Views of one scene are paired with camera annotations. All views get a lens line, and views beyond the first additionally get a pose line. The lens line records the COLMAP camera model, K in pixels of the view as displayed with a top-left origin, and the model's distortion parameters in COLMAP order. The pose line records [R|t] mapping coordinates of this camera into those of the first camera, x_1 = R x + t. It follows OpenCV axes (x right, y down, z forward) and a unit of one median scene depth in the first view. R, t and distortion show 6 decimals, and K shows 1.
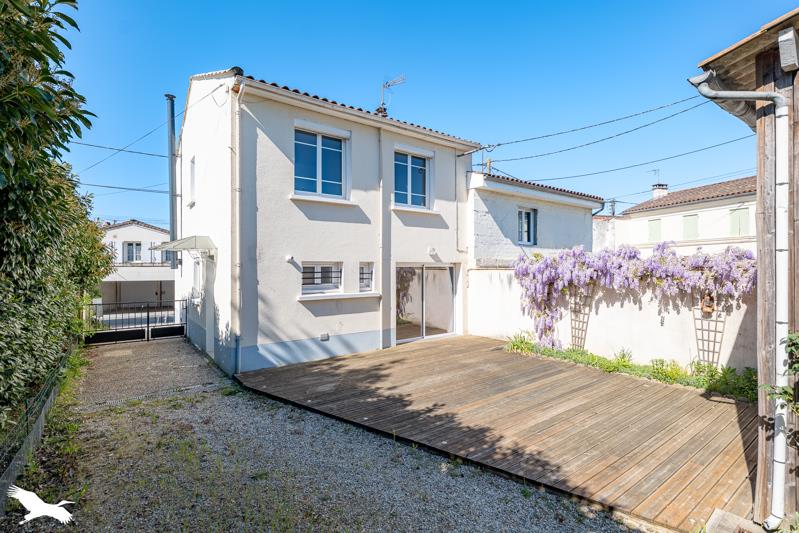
lens RADIAL K [[381.1, 0, 399.1], [0, 381.1, 265.8], [0, 0, 1]] dist [-0.000839, -0.000105]
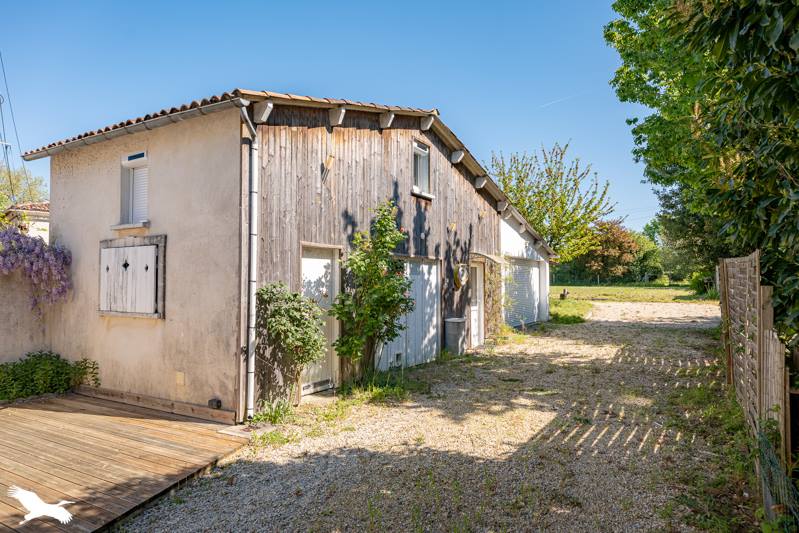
lens RADIAL K [[493.6, 0, 399.9], [0, 493.6, 268.5], [0, 0, 1]] dist [-0.000734, 0.000026]
pose [[-0.394352, 0.028280, 0.918524, -0.849180], [0.001933, 0.999550, -0.029945, 0.121092], [-0.918958, -0.010033, -0.394229, 0.970793]]
